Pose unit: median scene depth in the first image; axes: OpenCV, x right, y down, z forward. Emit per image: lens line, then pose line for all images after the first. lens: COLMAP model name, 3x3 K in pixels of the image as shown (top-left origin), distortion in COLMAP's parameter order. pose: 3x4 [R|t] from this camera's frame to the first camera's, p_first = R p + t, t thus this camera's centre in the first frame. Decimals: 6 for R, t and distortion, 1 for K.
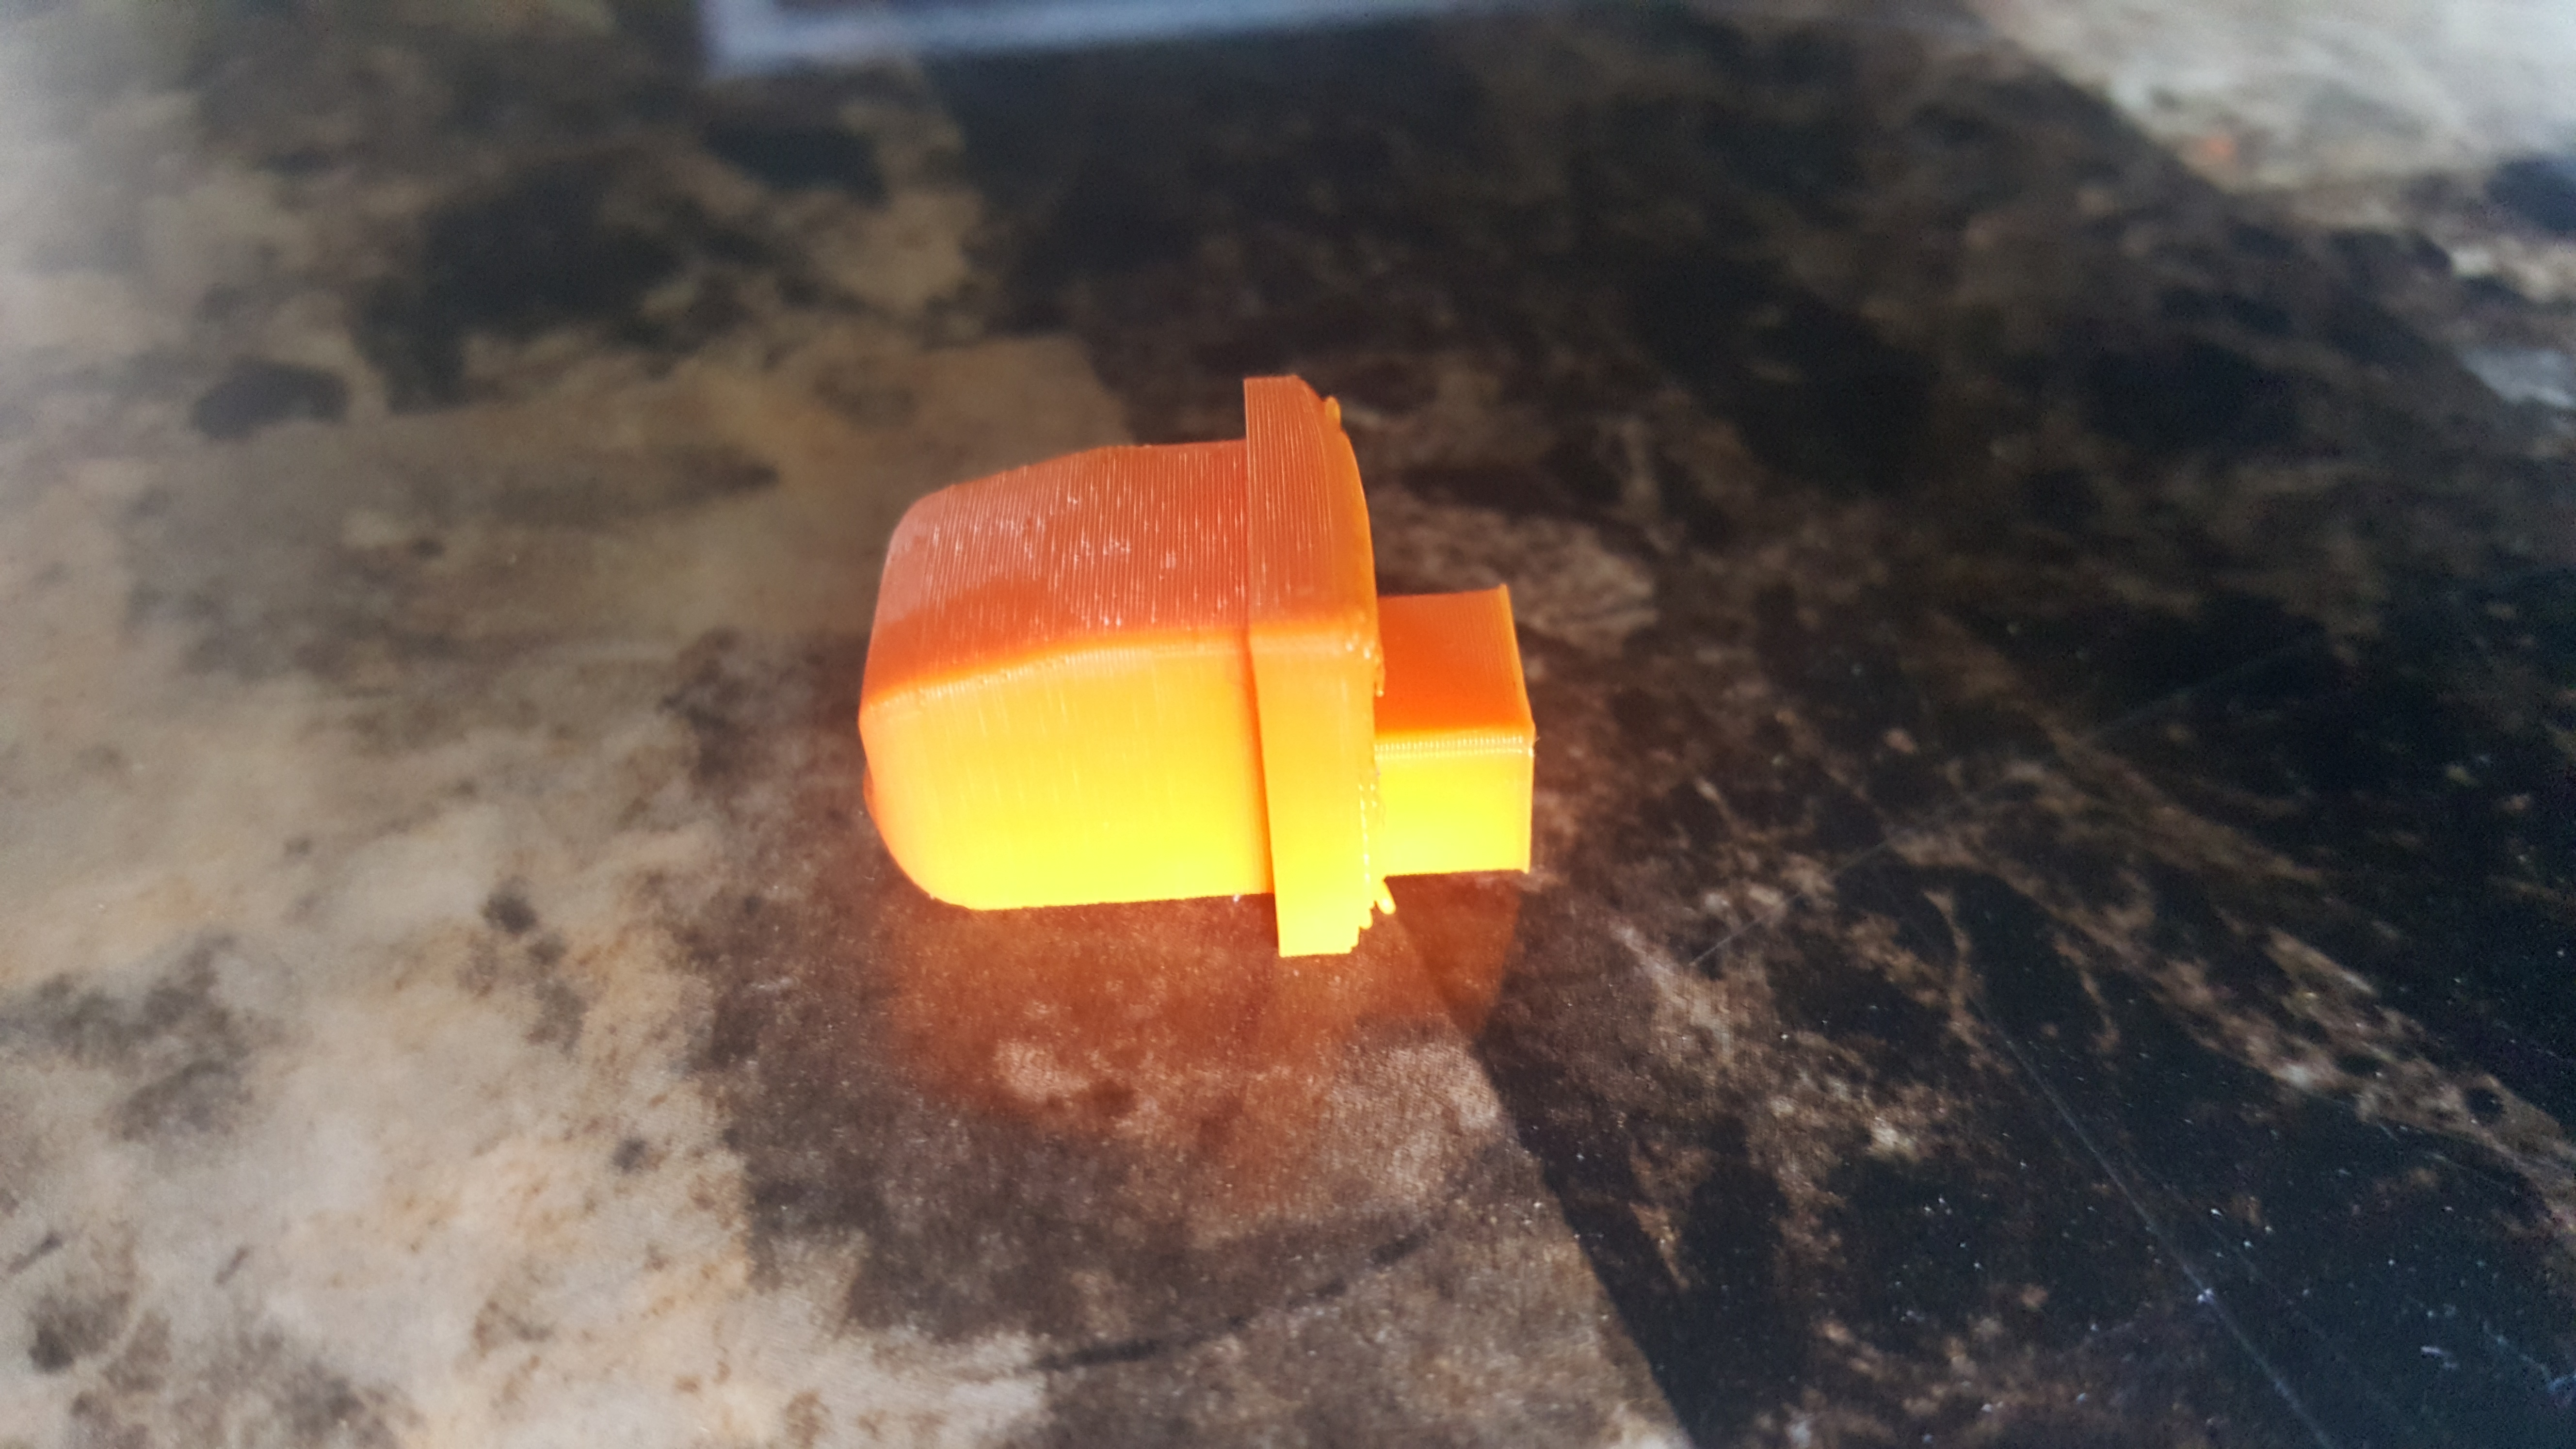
lens RADIAL K [[2054.5, 0, 1297.8], [0, 2054.5, 755.6], [0, 0, 1]] dist [0.184980, -0.590084]
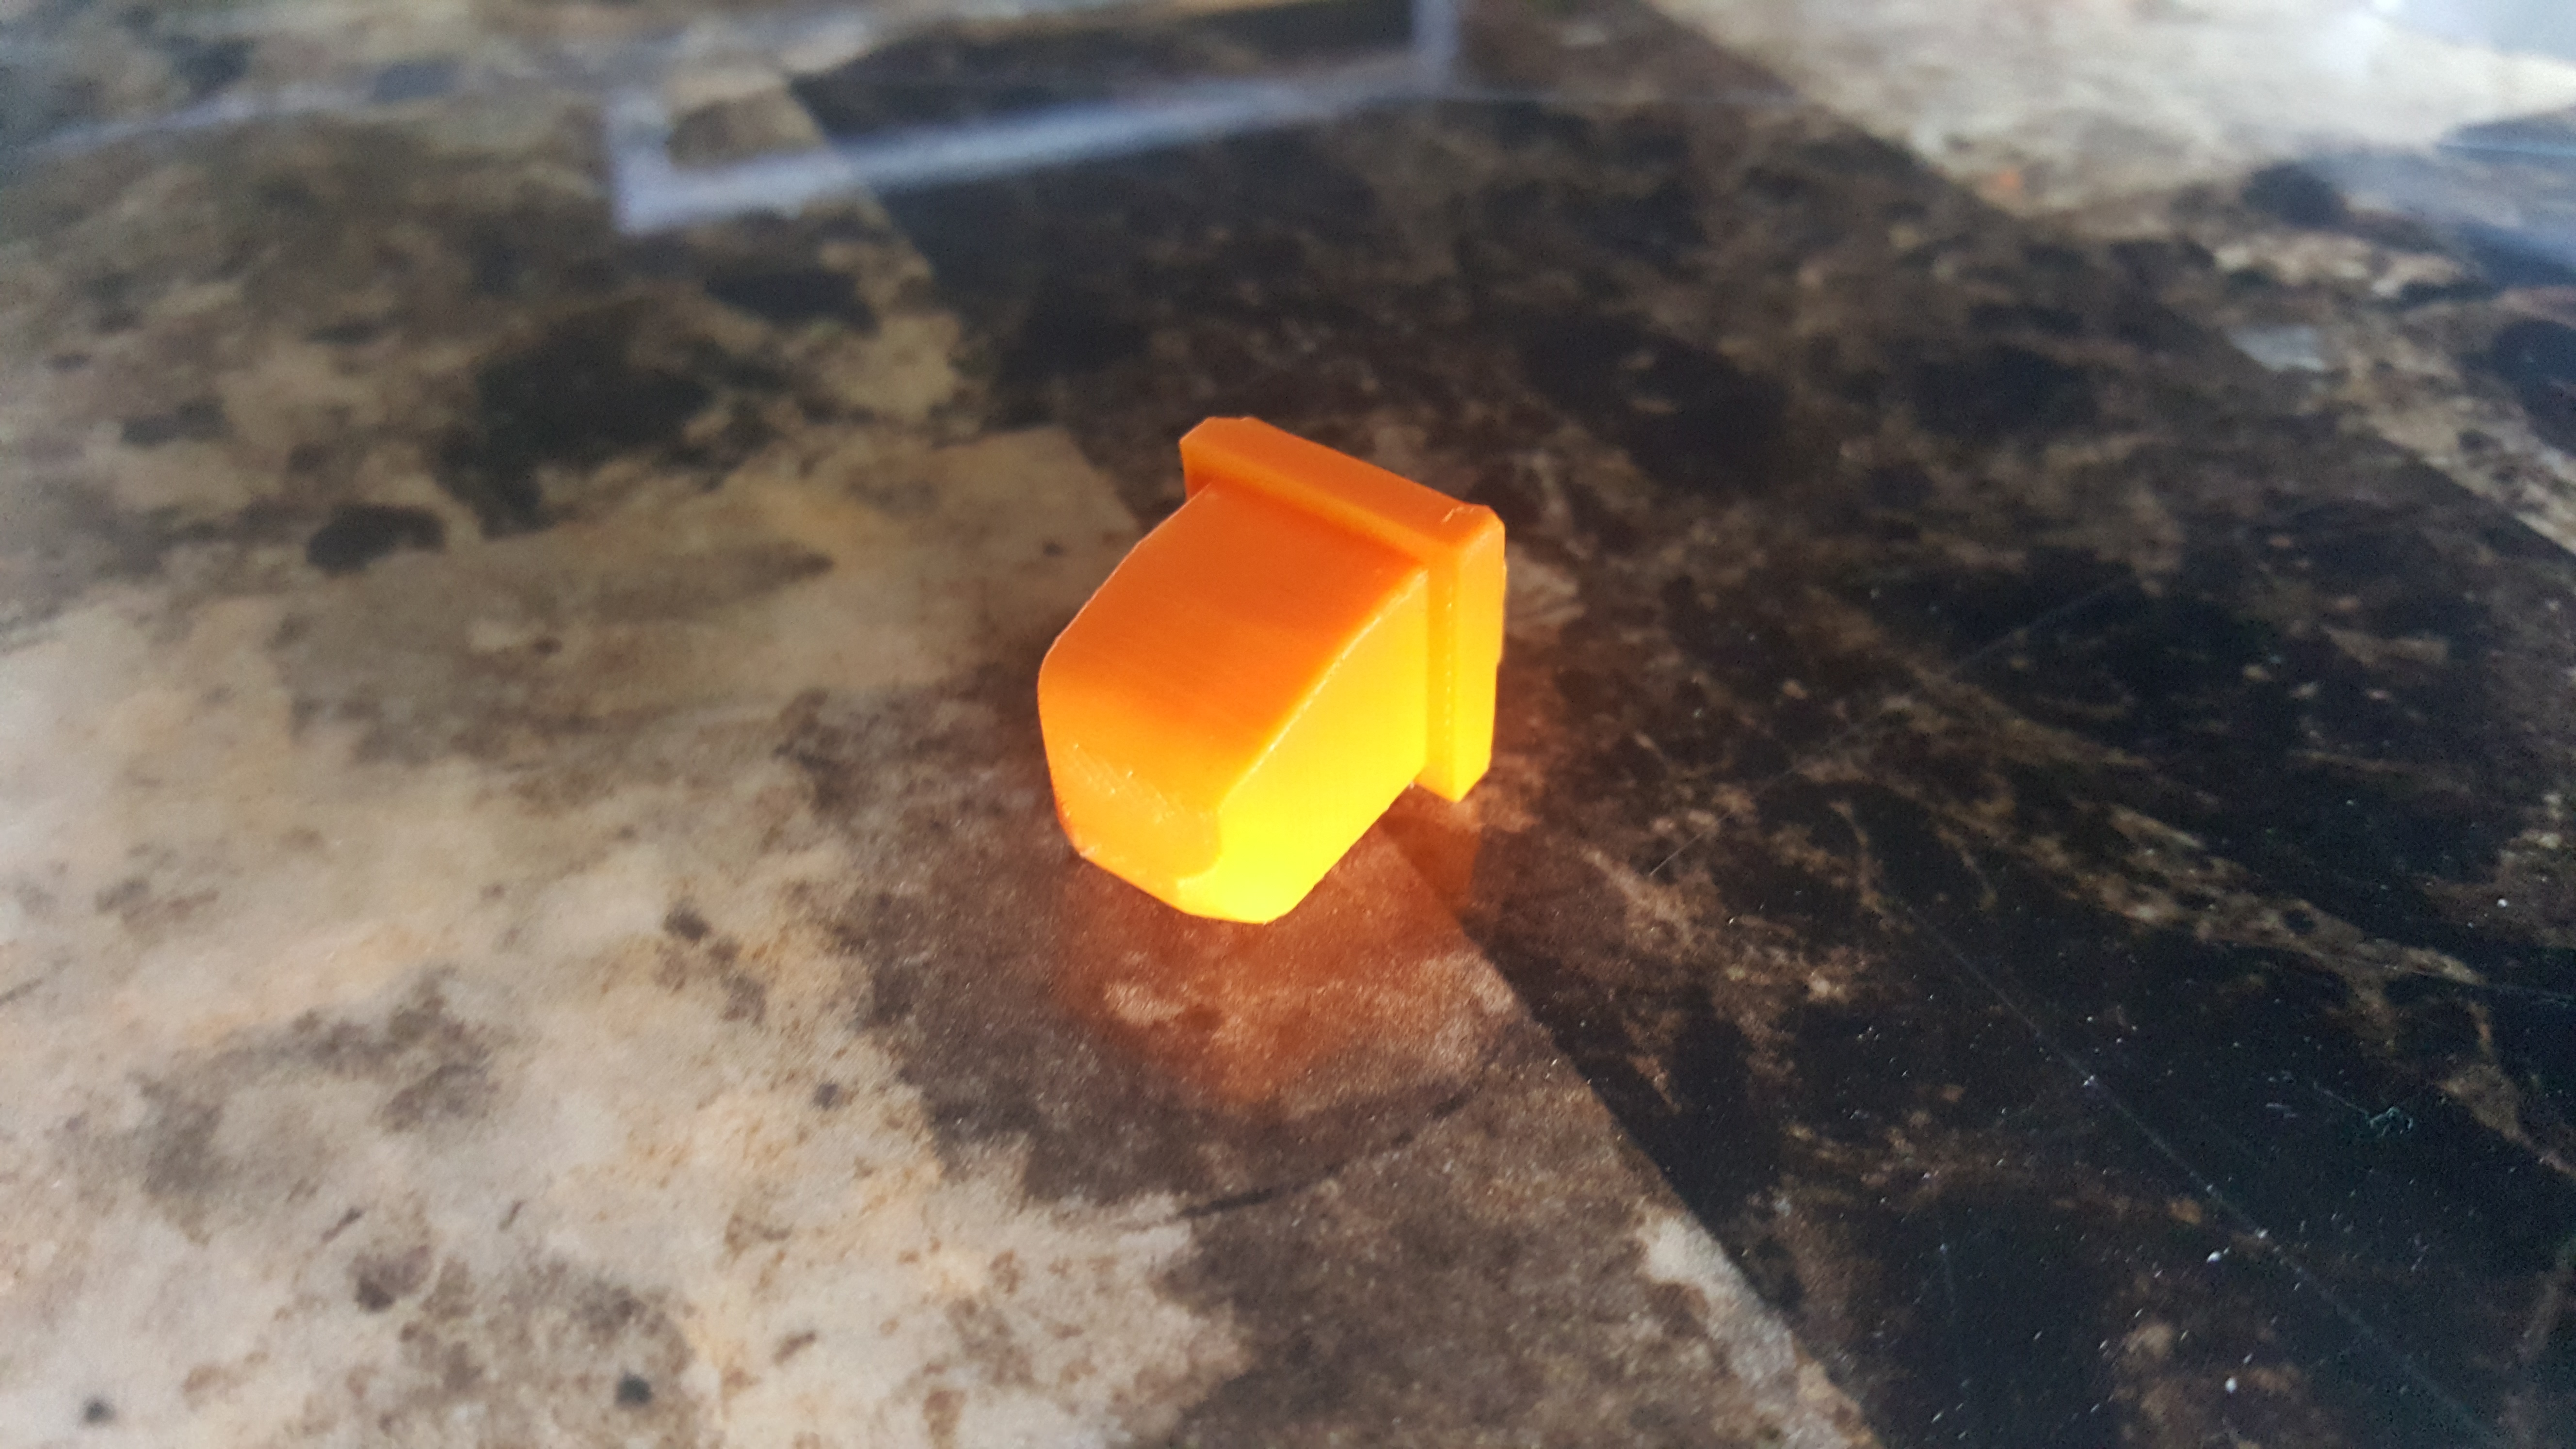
lens RADIAL K [[2054.5, 0, 1297.8], [0, 2054.5, 755.6], [0, 0, 1]] dist [0.184980, -0.590084]
pose [[0.993725, -0.096750, 0.056133, -0.086330], [0.099232, 0.994124, -0.043256, 0.067390], [-0.051619, 0.048554, 0.997486, -0.235537]]
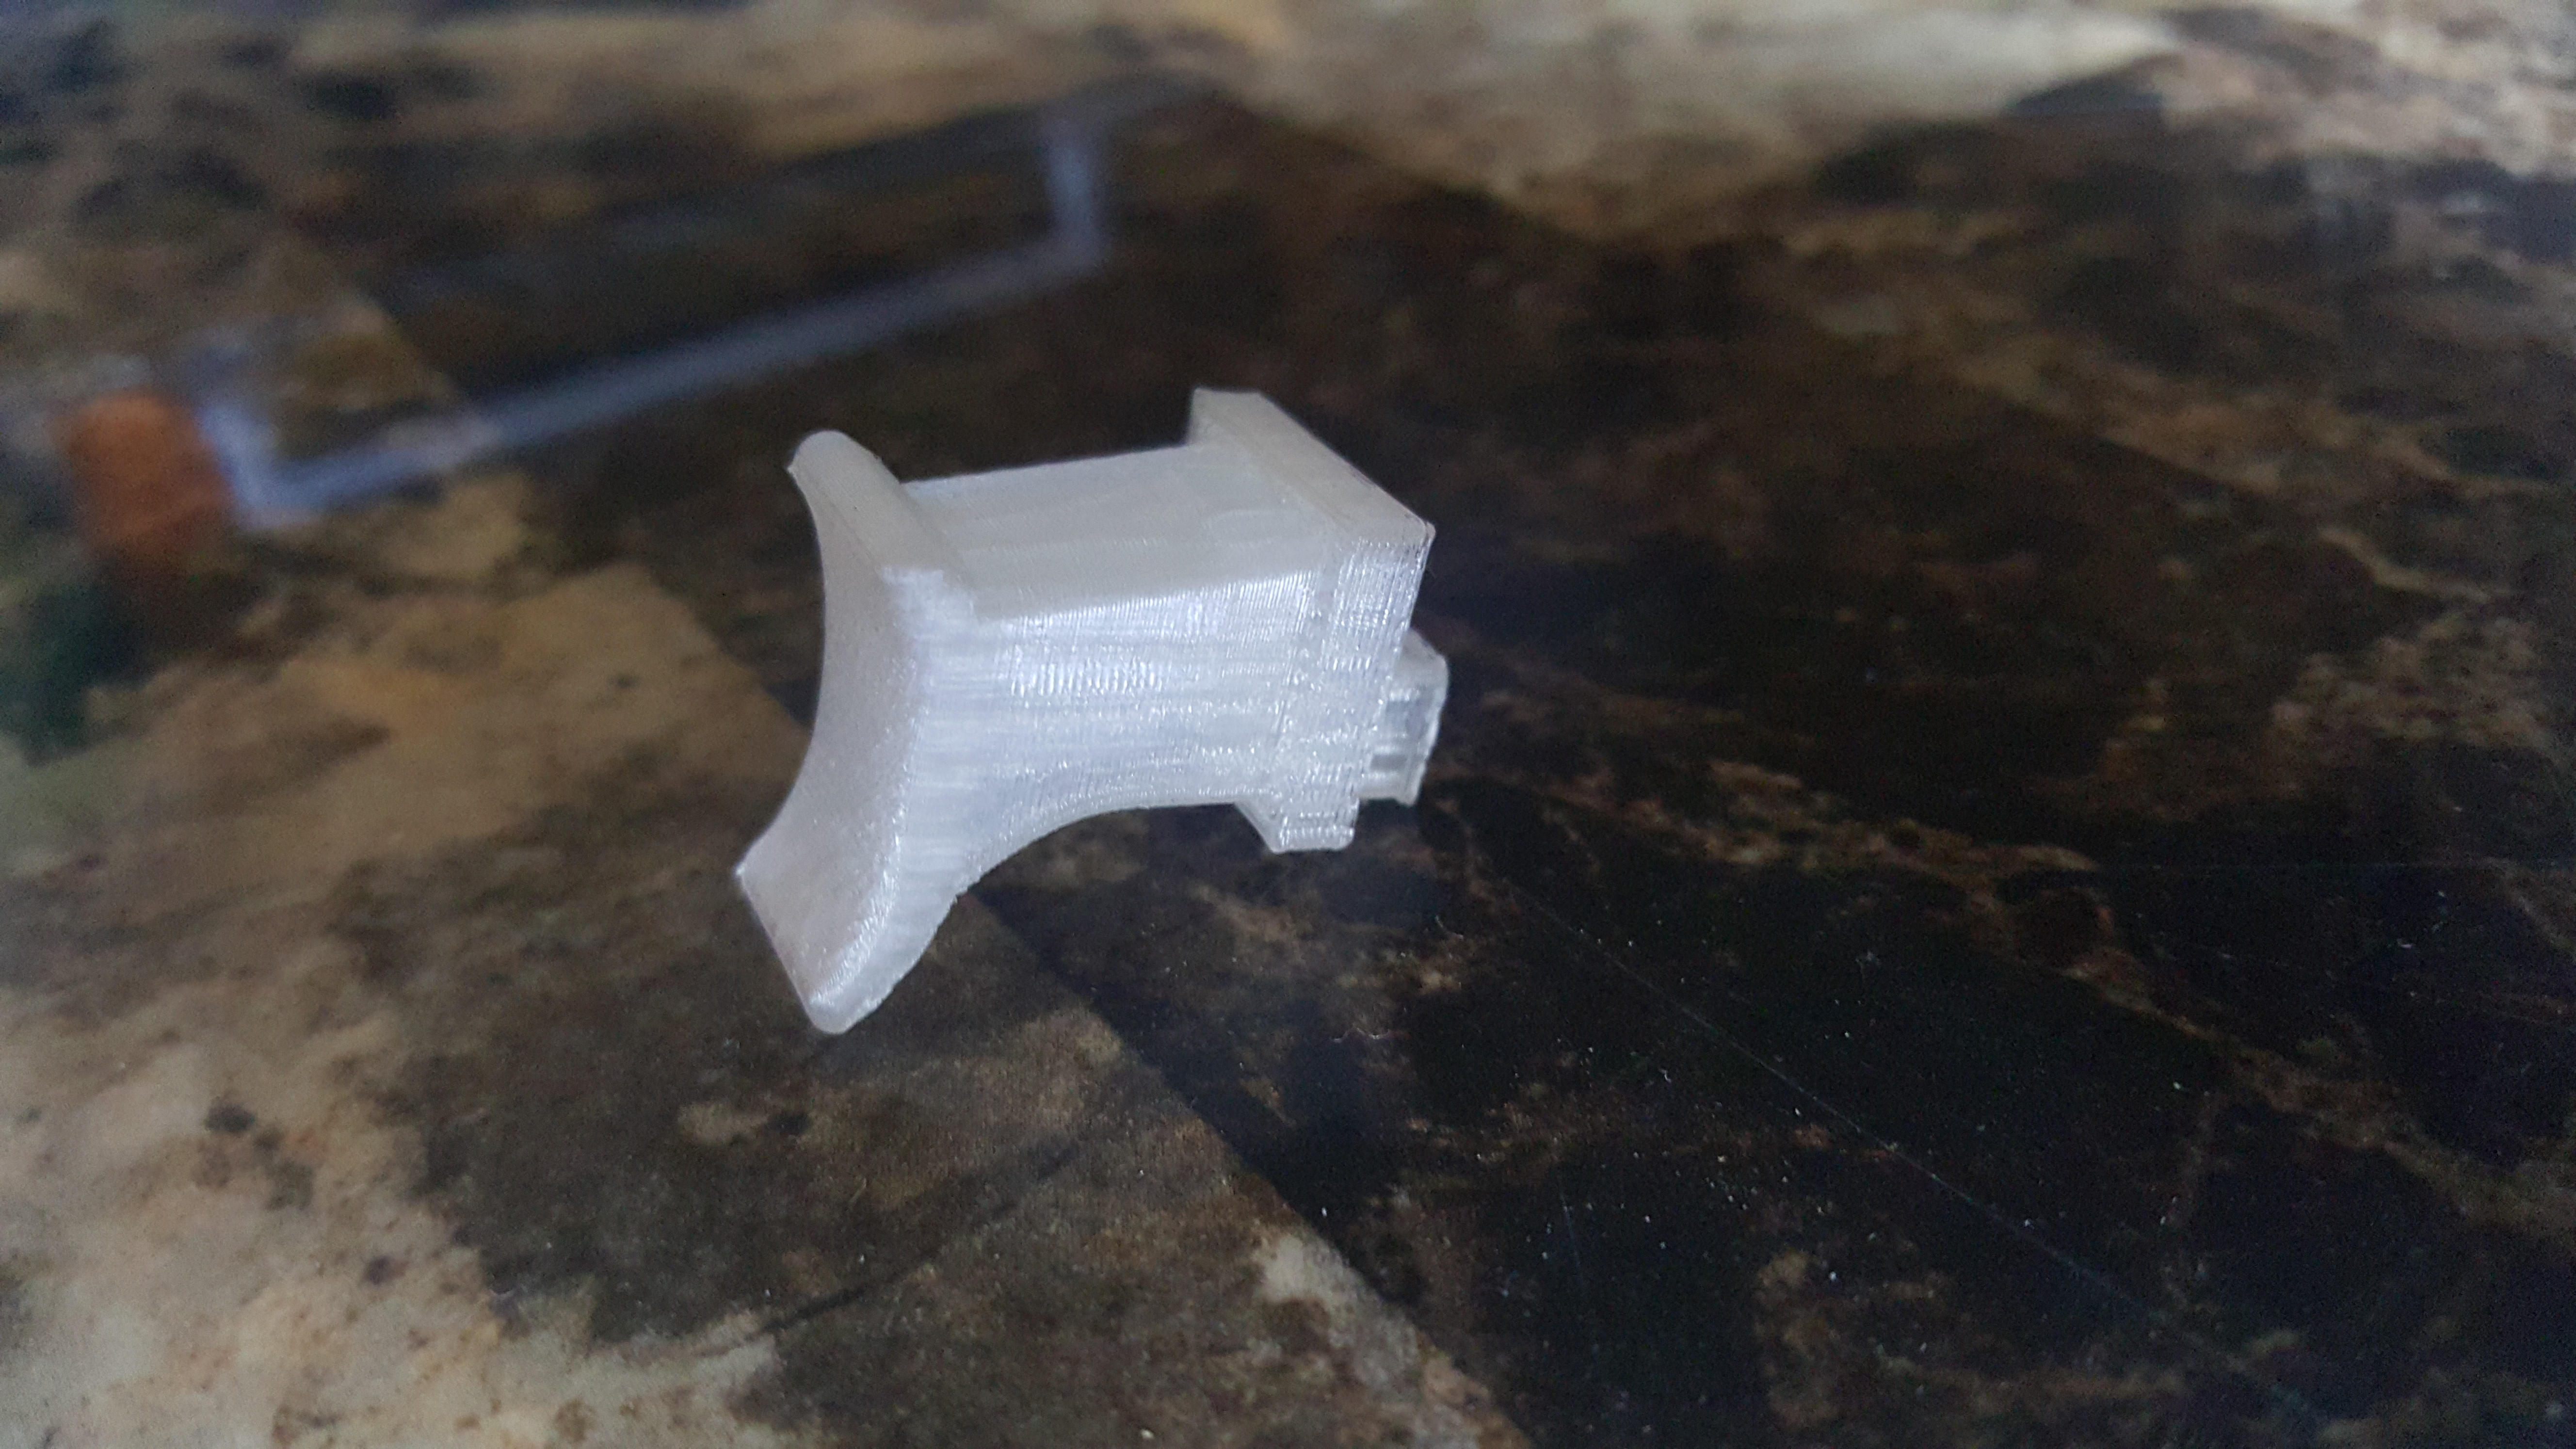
lens RADIAL K [[2054.5, 0, 1297.8], [0, 2054.5, 755.6], [0, 0, 1]] dist [0.184980, -0.590084]
pose [[0.956312, -0.248265, 0.154373, 0.052240], [0.265451, 0.958636, -0.102726, 0.160002], [-0.122484, 0.139217, 0.982658, -0.199509]]
